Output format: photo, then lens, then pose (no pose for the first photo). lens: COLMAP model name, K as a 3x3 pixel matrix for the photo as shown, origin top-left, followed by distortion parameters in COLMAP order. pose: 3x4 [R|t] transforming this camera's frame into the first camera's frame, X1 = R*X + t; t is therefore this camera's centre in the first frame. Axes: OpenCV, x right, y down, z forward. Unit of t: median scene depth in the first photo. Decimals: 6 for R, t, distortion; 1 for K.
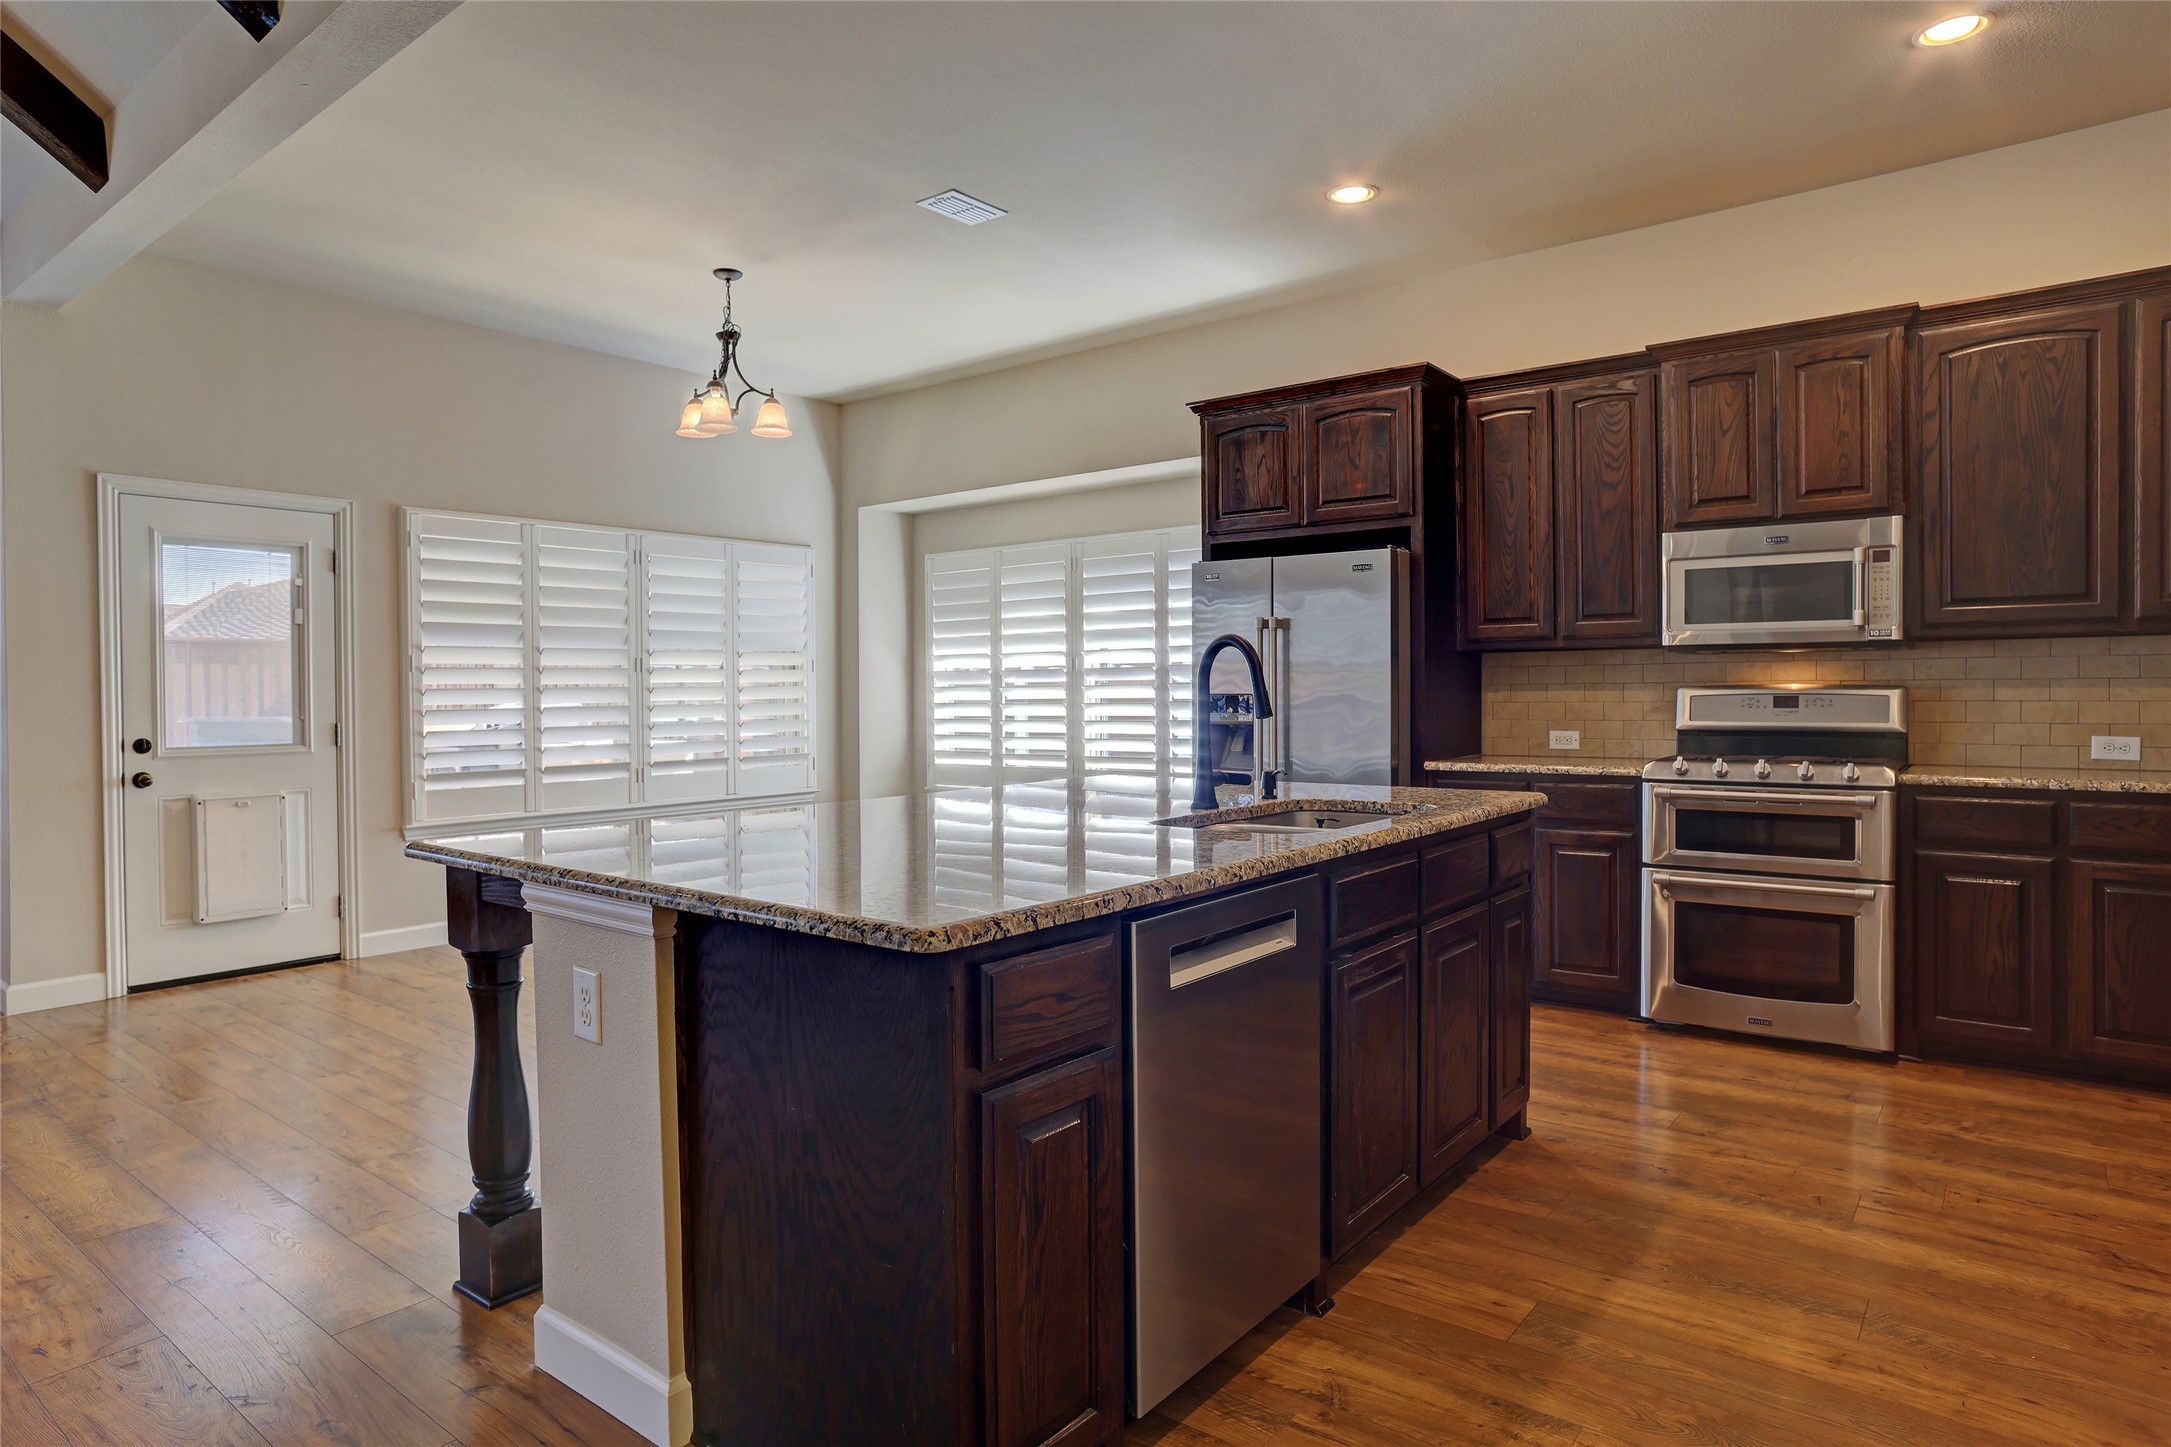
lens RADIAL K [[1240.8, 0, 1069.0], [0, 1240.8, 712.9], [0, 0, 1]] dist [-0.046820, 0.025164]
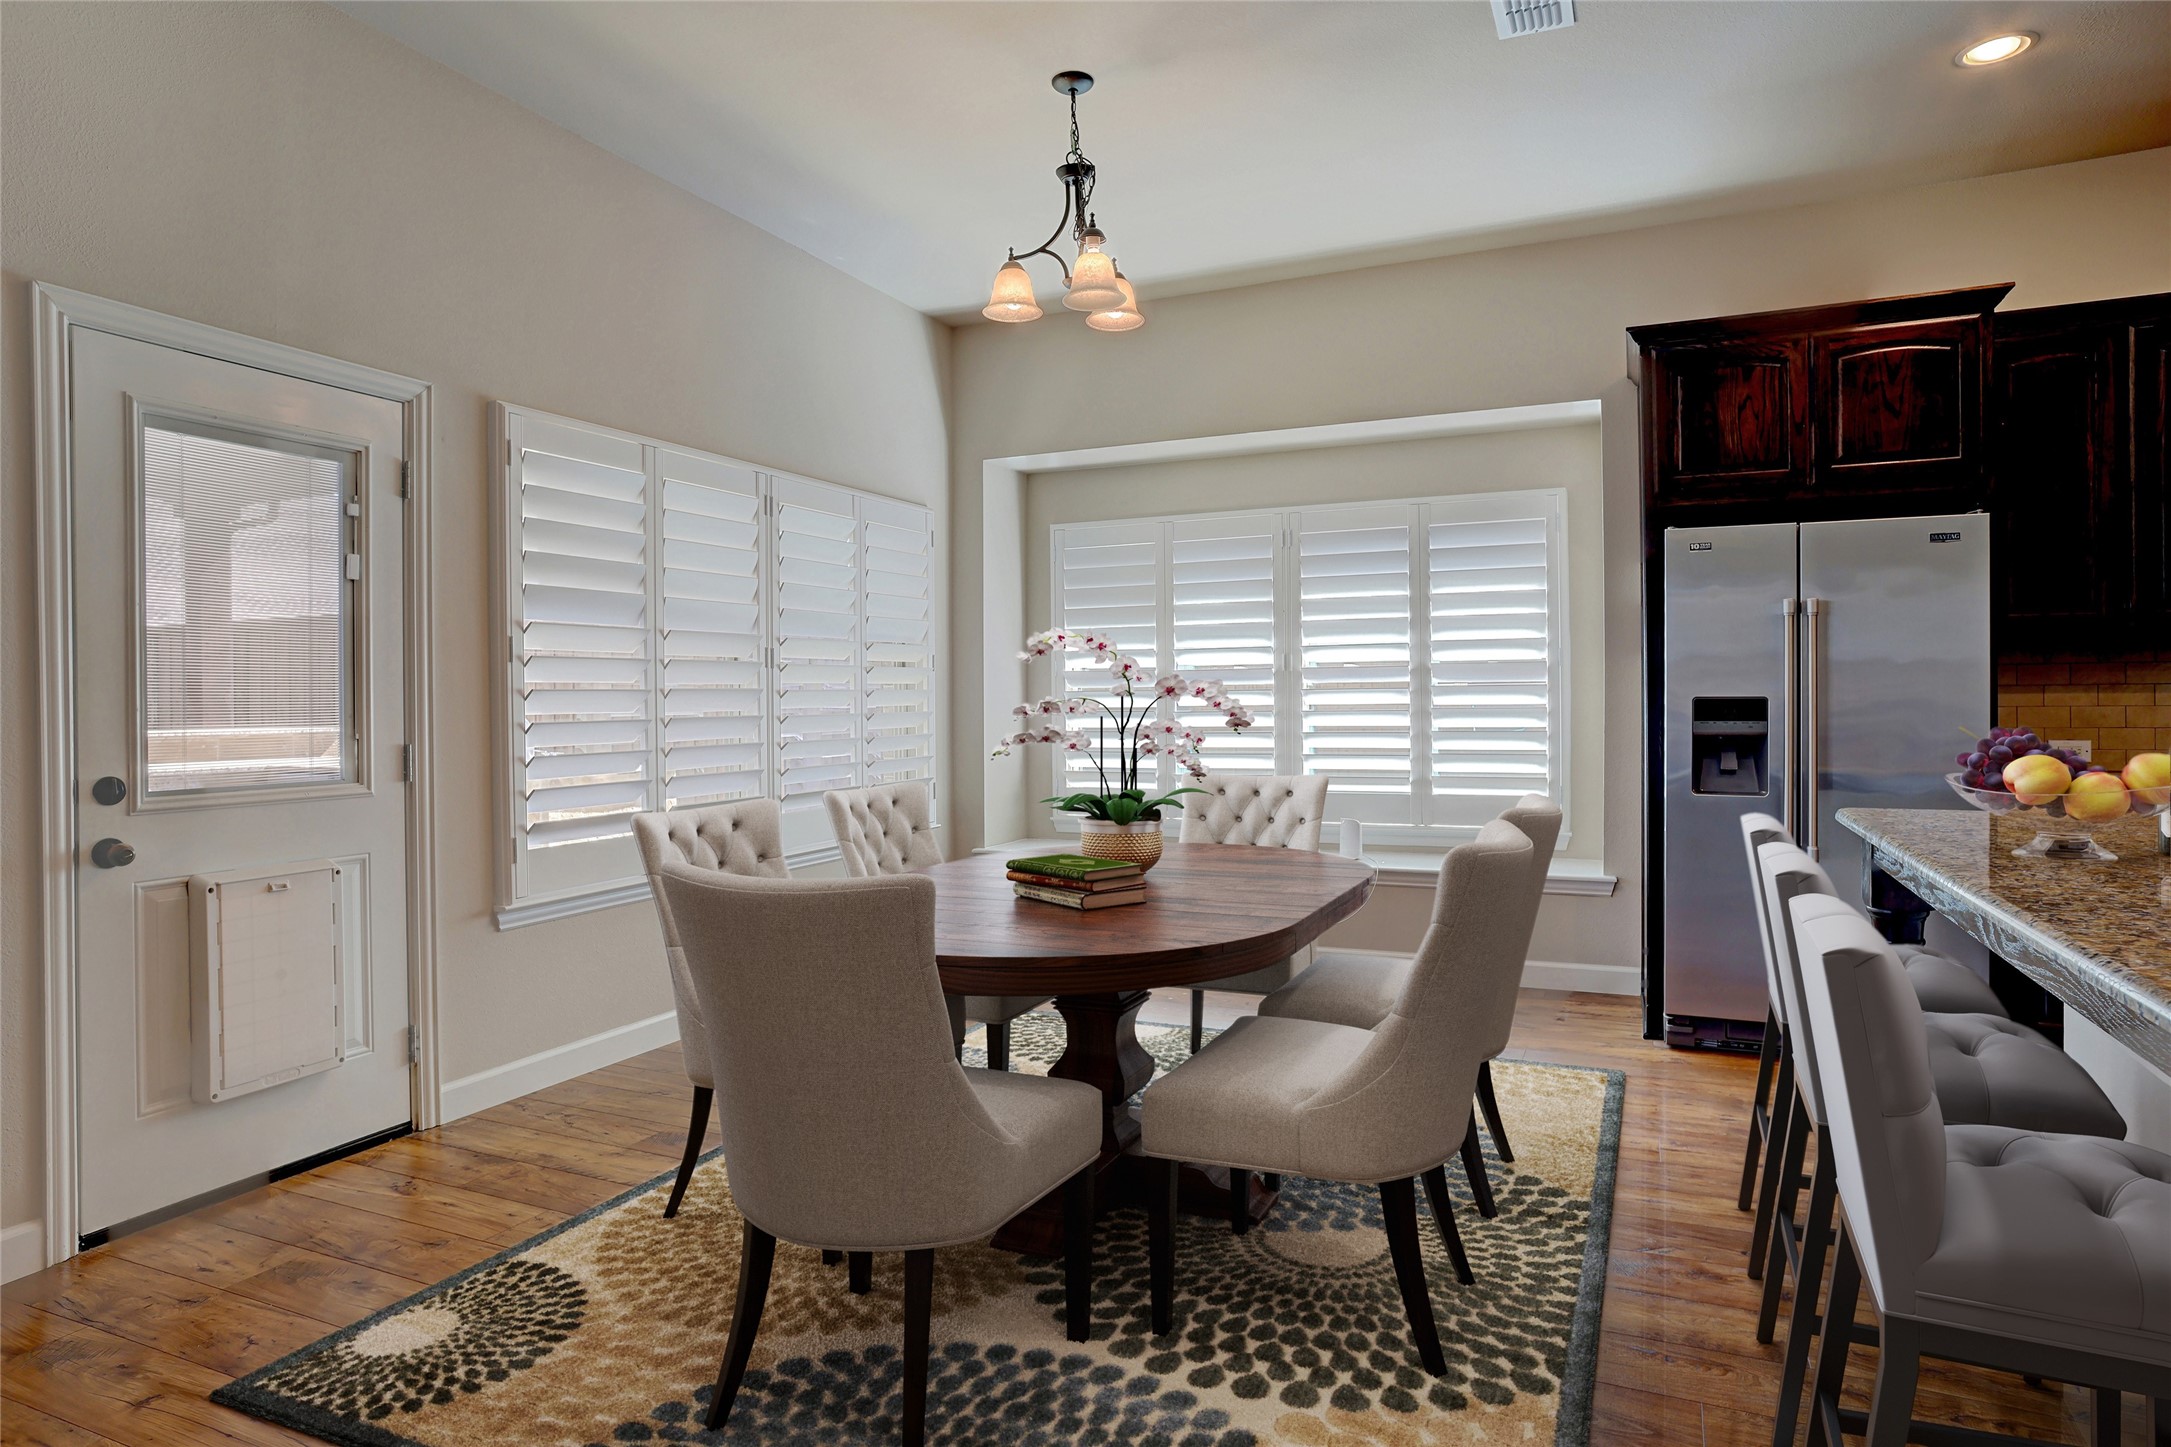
lens RADIAL K [[1240.8, 0, 1075.8], [0, 1240.8, 715.3], [0, 0, 1]] dist [-0.046820, 0.025164]
pose [[0.969688, -0.003307, 0.244323, -0.440856], [0.004885, 0.999971, -0.005855, -0.001350], [-0.244296, 0.006872, 0.969676, 0.339228]]
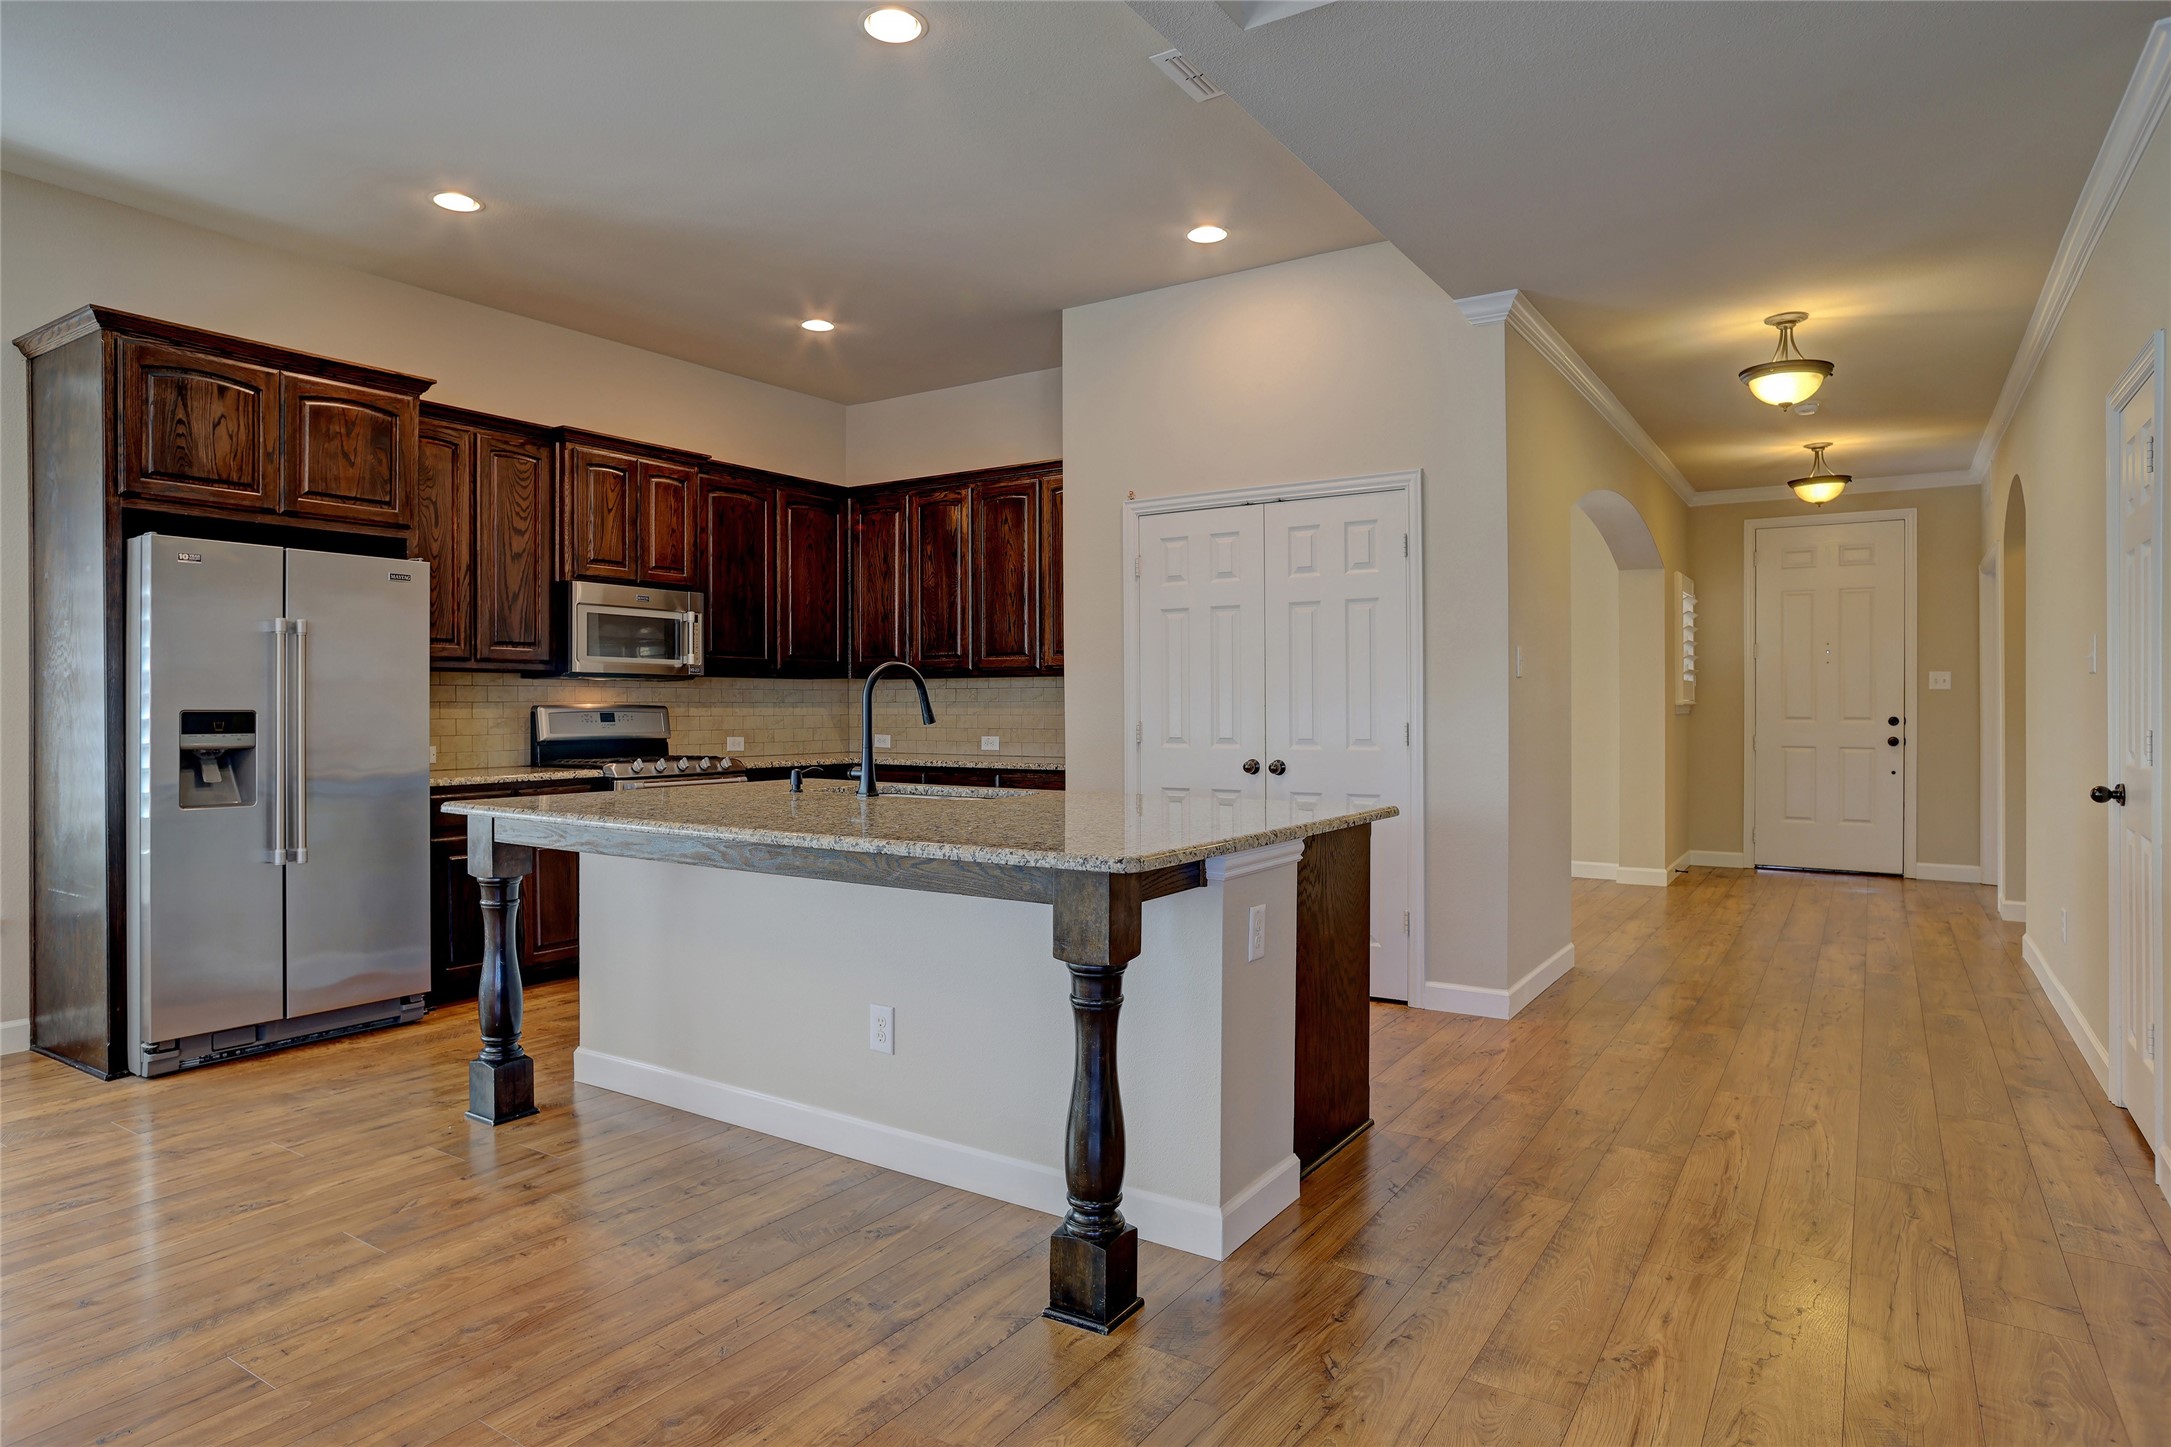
lens RADIAL K [[1240.8, 0, 1085.2], [0, 1240.8, 709.6], [0, 0, 1]] dist [-0.046820, 0.025164]
pose [[-0.095981, 0.004519, 0.995373, -0.669330], [0.018090, 0.999832, -0.002795, -0.003492], [-0.995219, 0.017738, -0.096046, 0.507800]]
